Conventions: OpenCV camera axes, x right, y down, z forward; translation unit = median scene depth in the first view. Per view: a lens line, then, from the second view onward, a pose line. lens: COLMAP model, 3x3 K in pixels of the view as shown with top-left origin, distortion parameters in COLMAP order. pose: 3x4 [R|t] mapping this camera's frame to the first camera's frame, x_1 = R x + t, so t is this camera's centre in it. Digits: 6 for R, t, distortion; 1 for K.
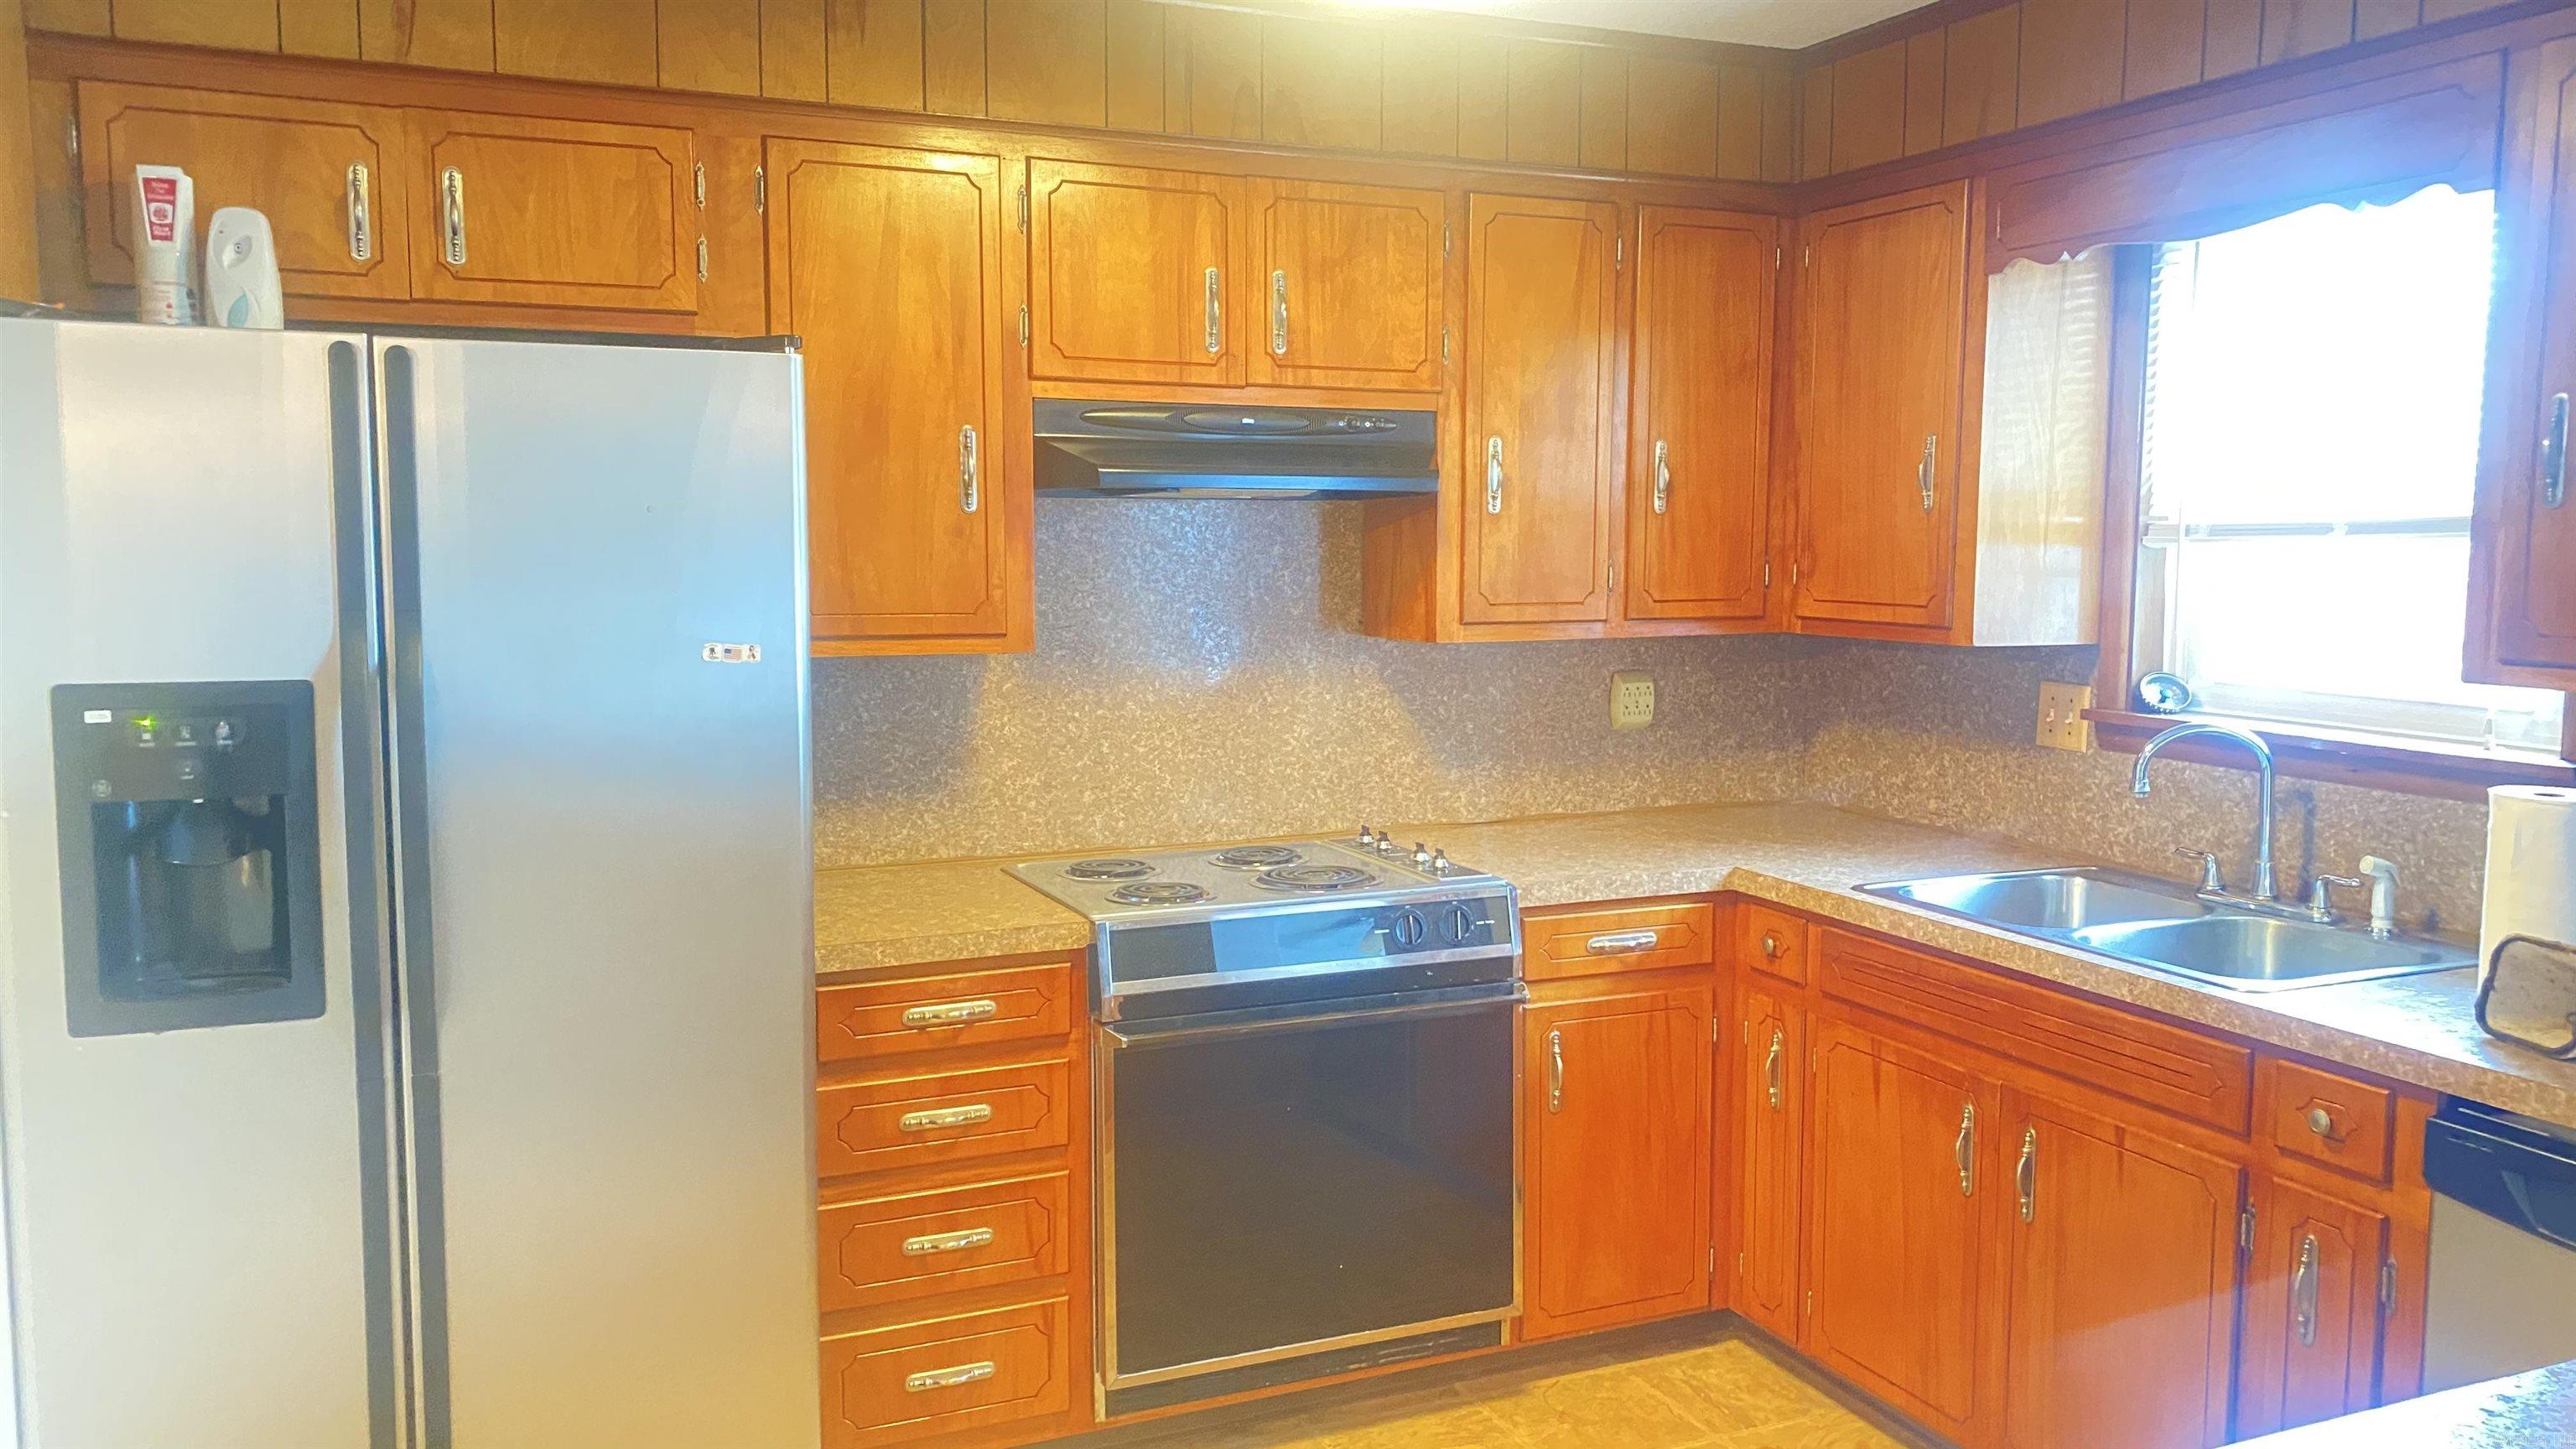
lens RADIAL K [[1968.0, 0, 1288.0], [0, 1968.0, 724.5], [0, 0, 1]] dist [0.032341, -0.006092]
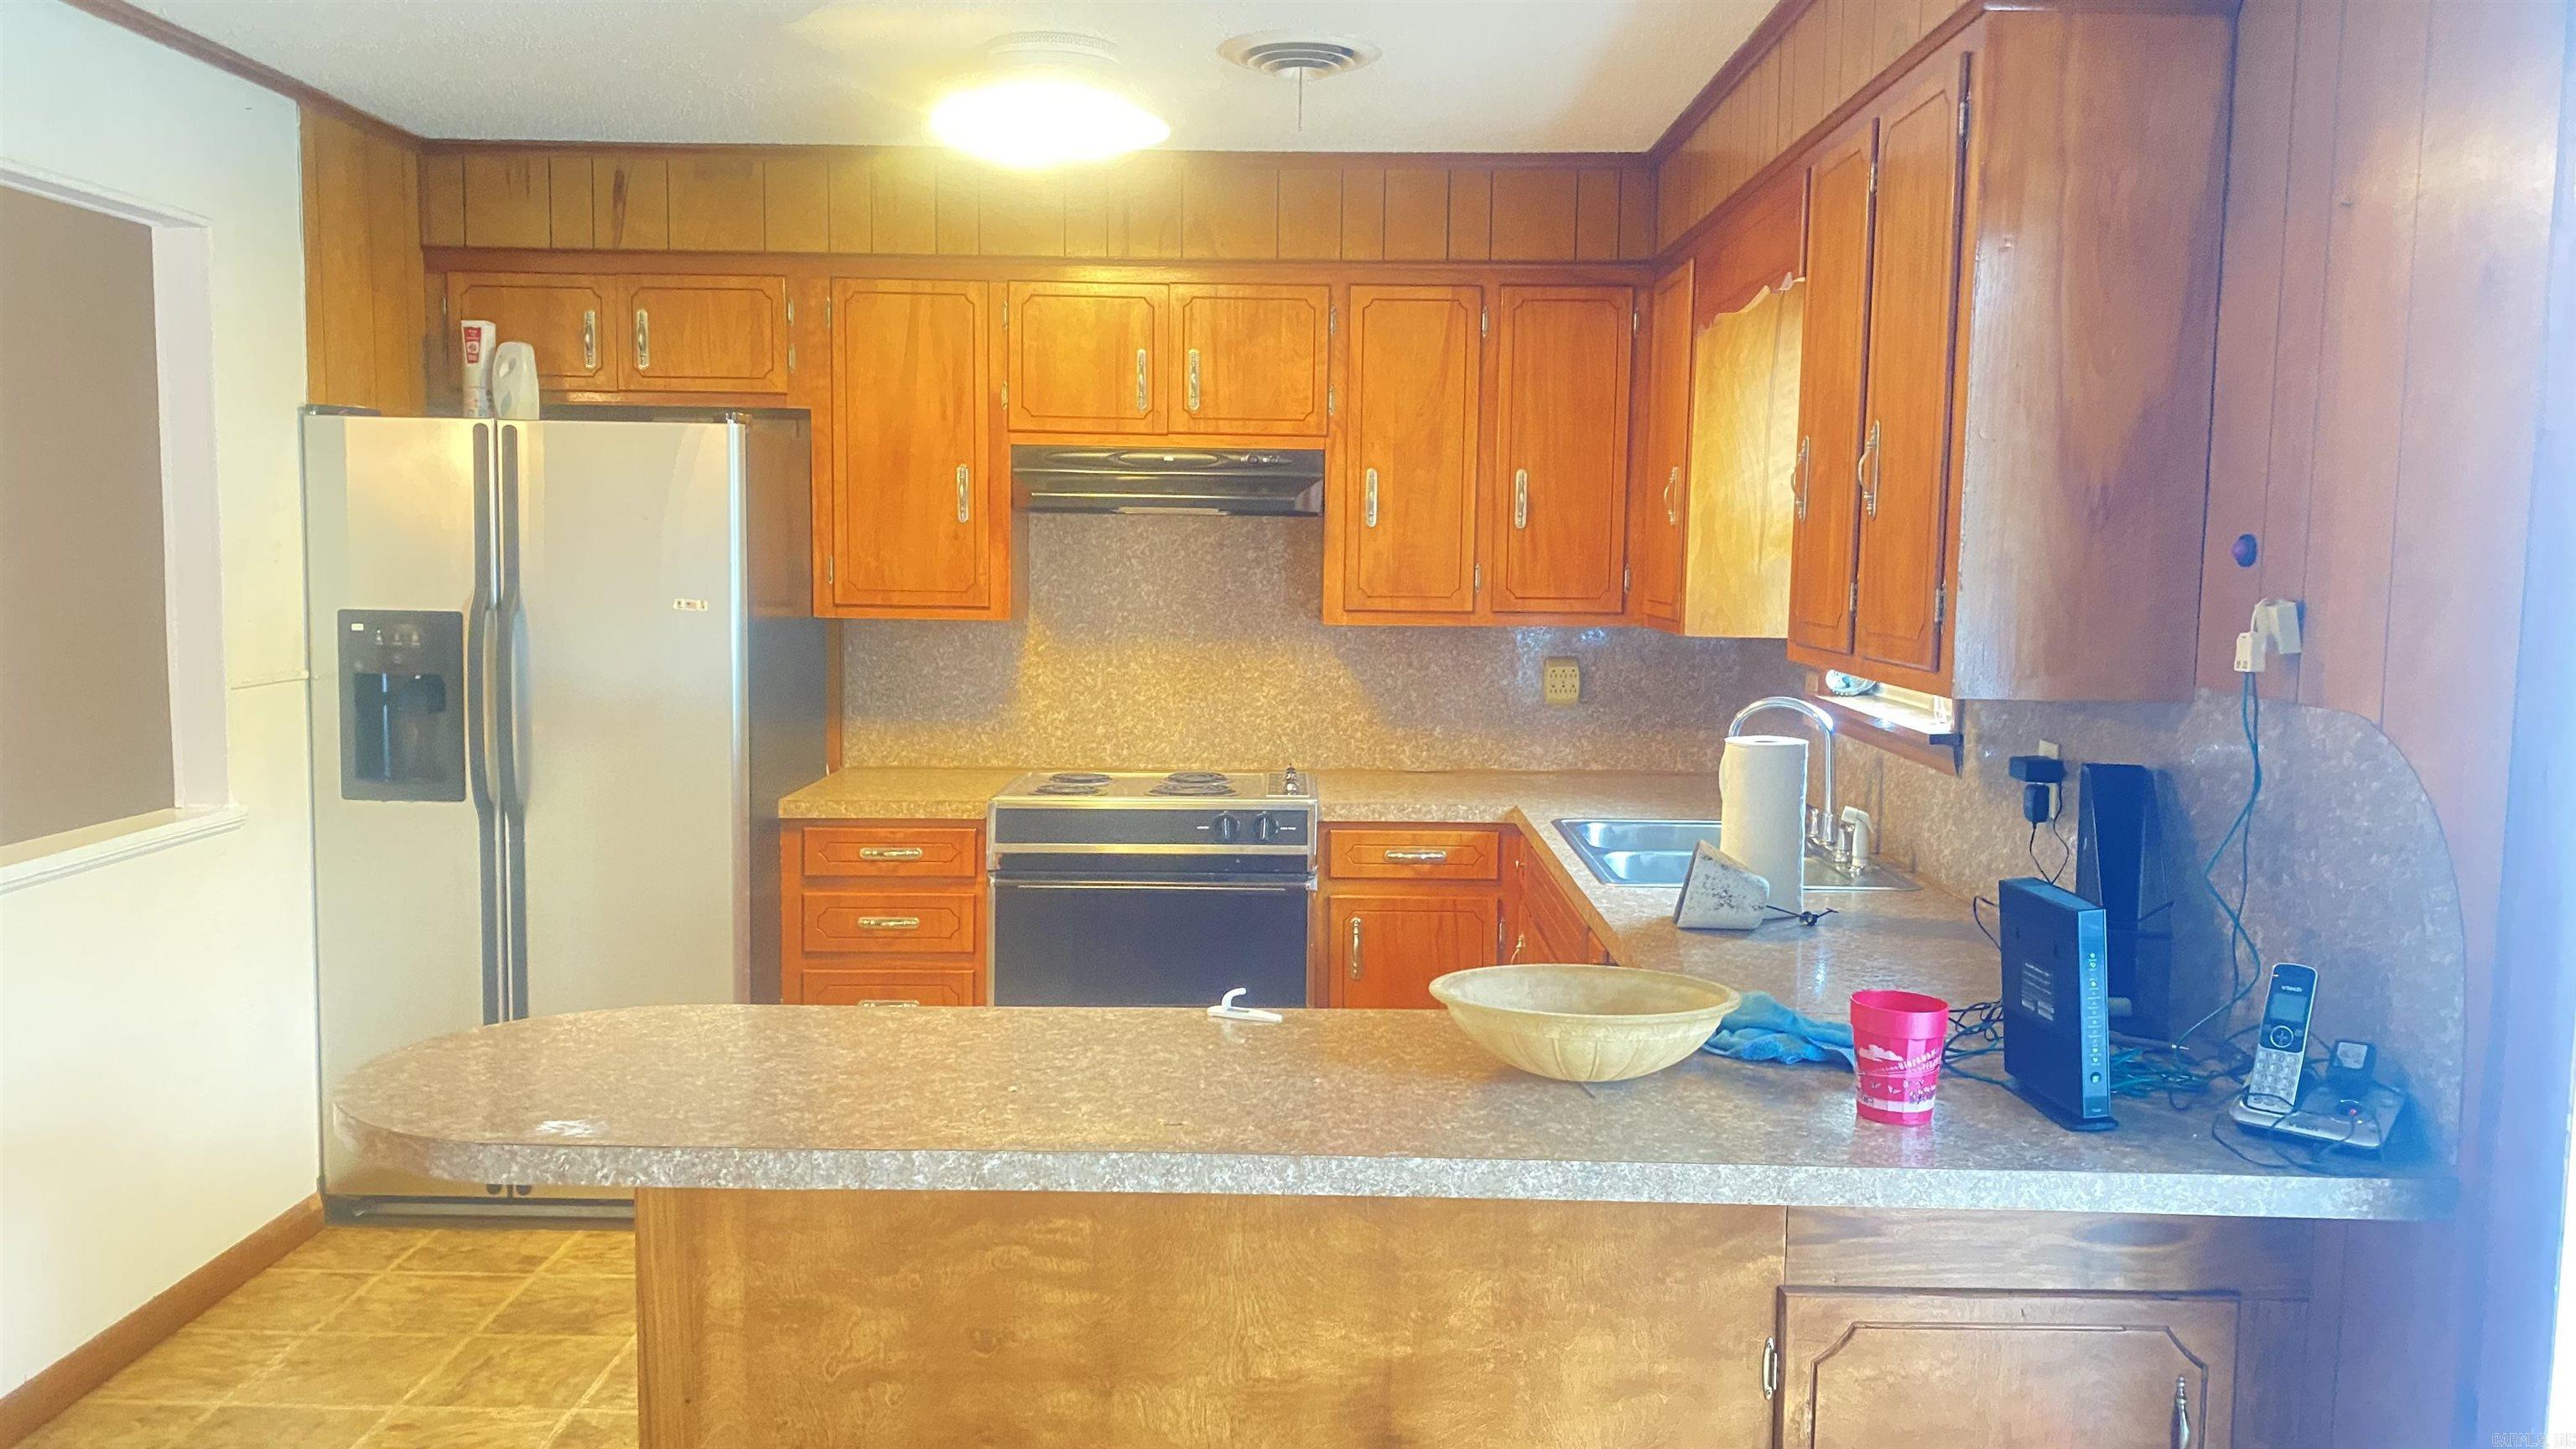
lens RADIAL K [[1968.0, 0, 1288.0], [0, 1968.0, 724.5], [0, 0, 1]] dist [0.032341, -0.006092]
pose [[0.918230, 0.045682, -0.393404, 0.615132], [-0.049837, 0.998757, -0.000348, 0.029030], [0.392899, 0.019926, 0.919366, -0.237845]]
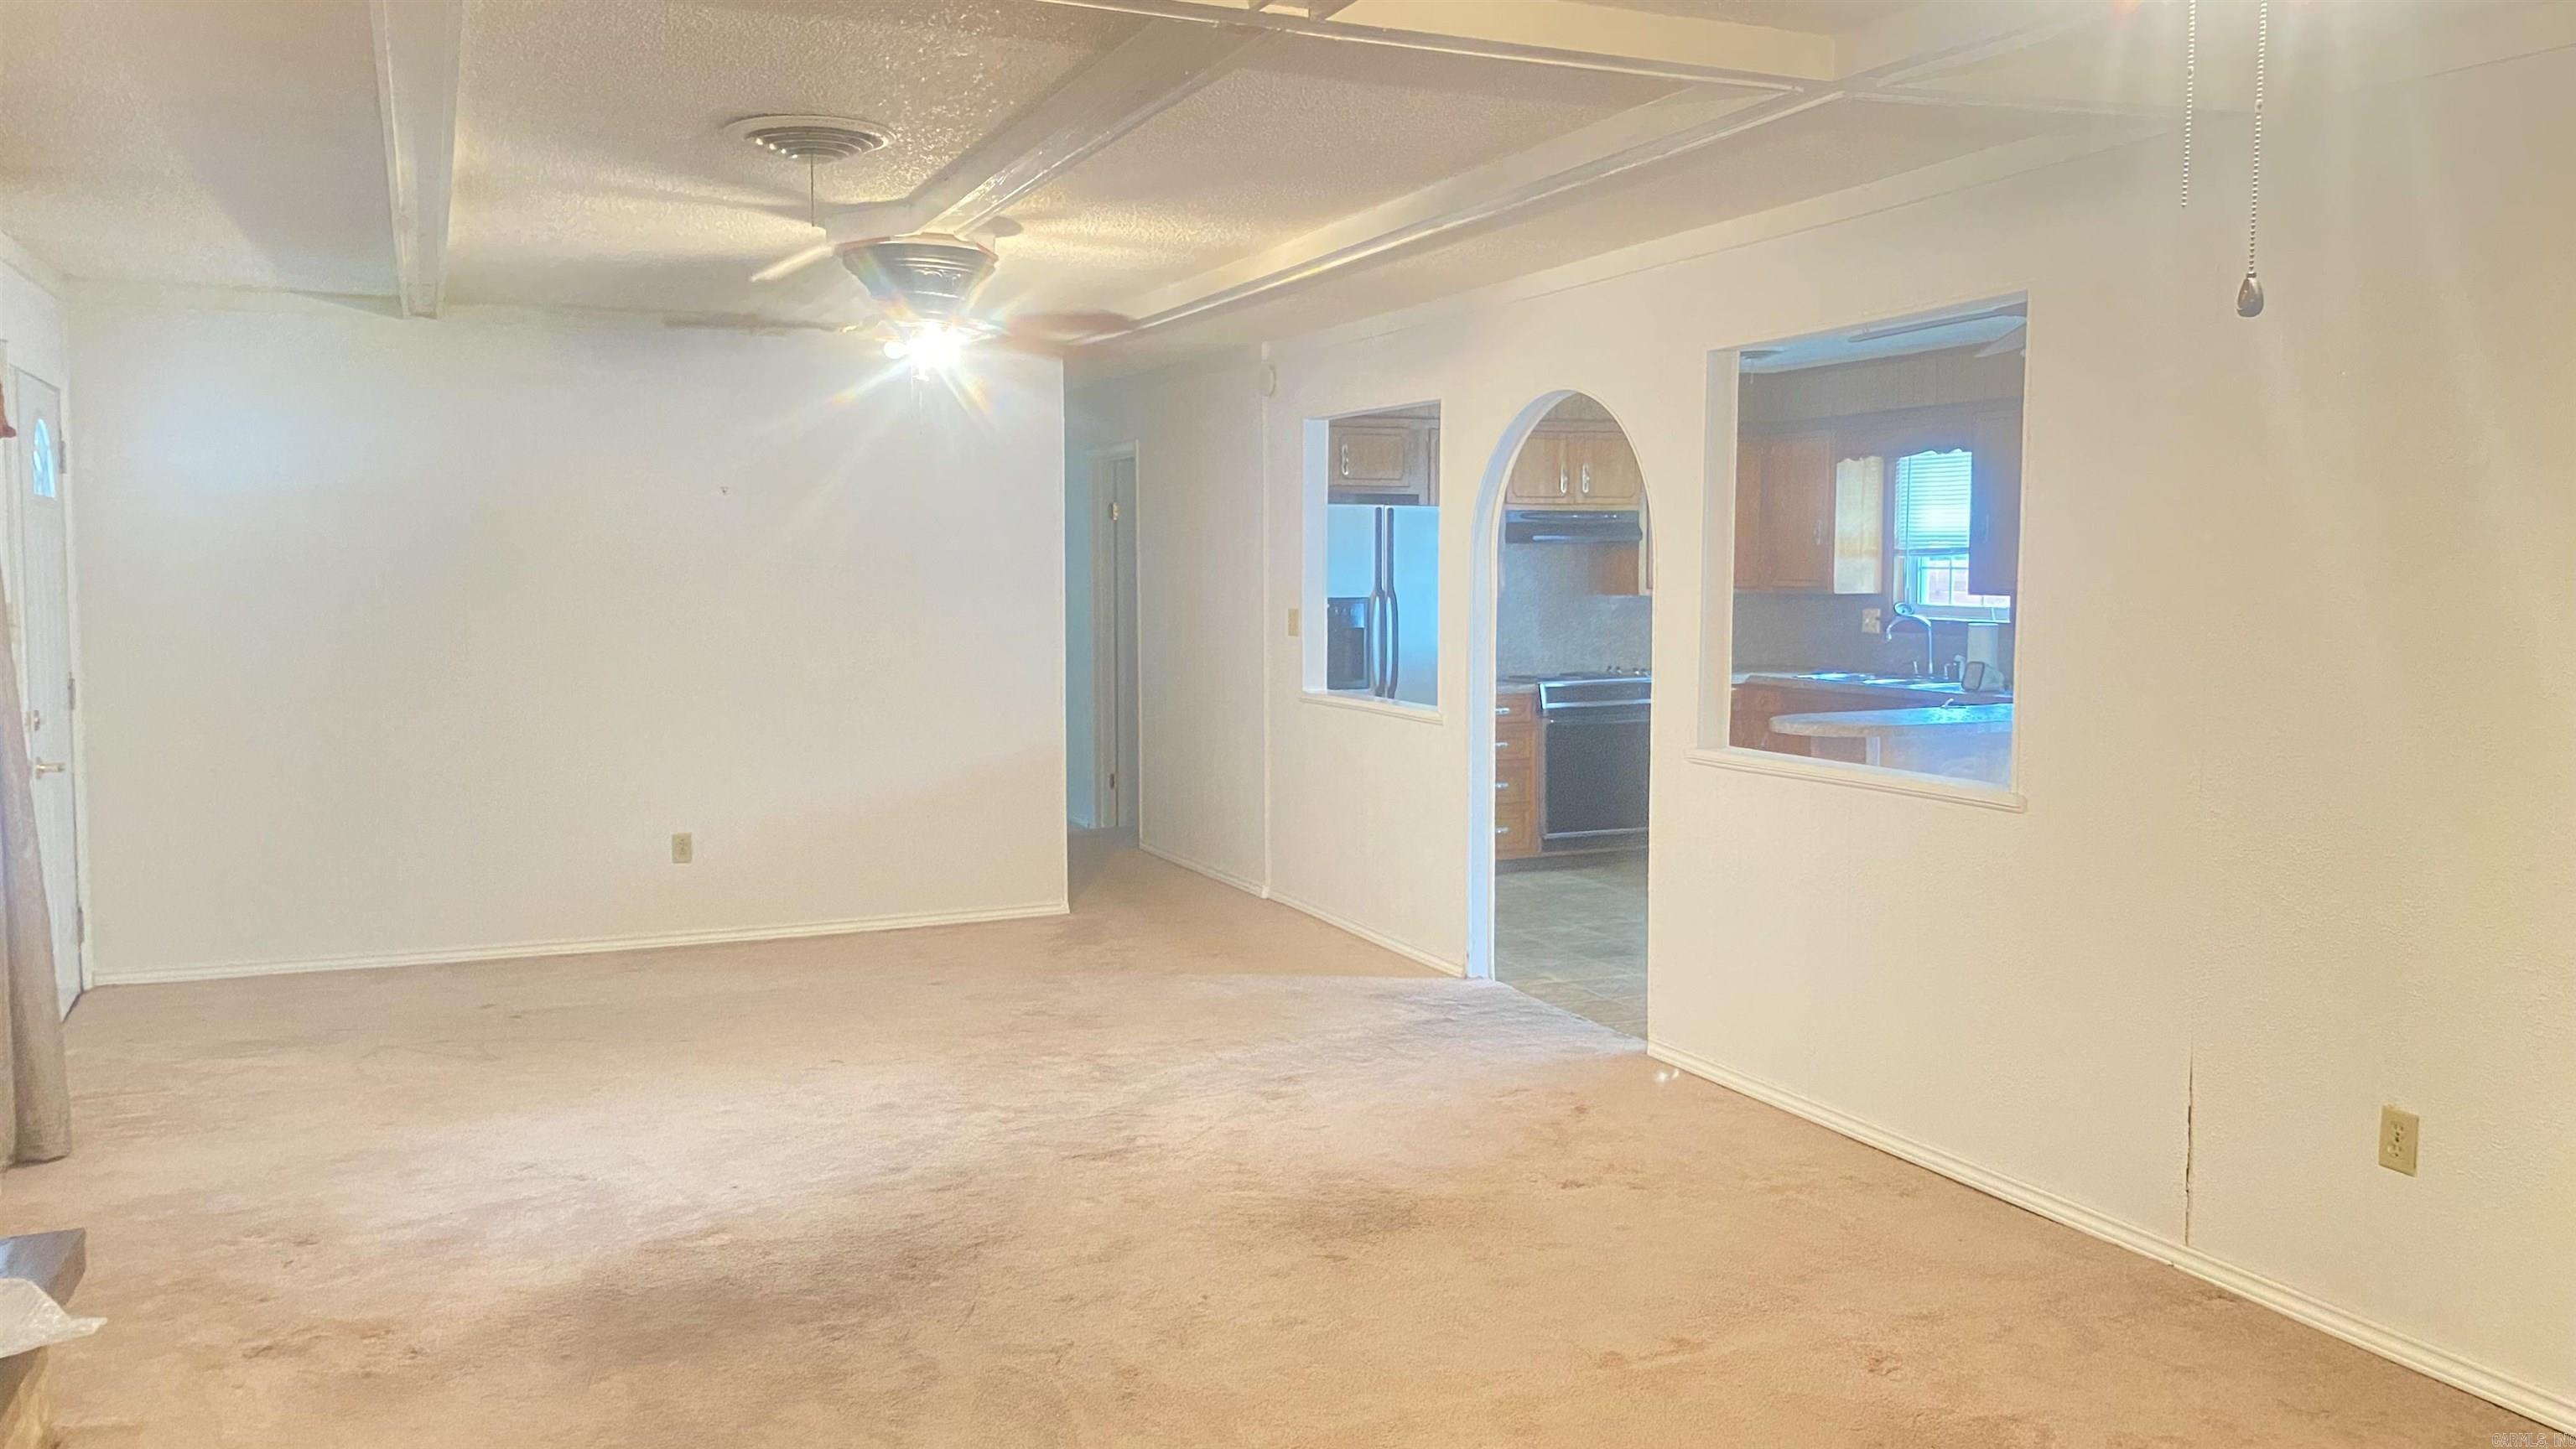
lens RADIAL K [[1979.1, 0, 1217.0], [0, 1979.1, 723.0], [0, 0, 1]] dist [0.036415, 0.002379]
pose [[0.999584, -0.008037, -0.027684, -0.463845], [0.007569, 0.999827, -0.016967, 0.189509], [0.027816, 0.016750, 0.999473, -1.882991]]
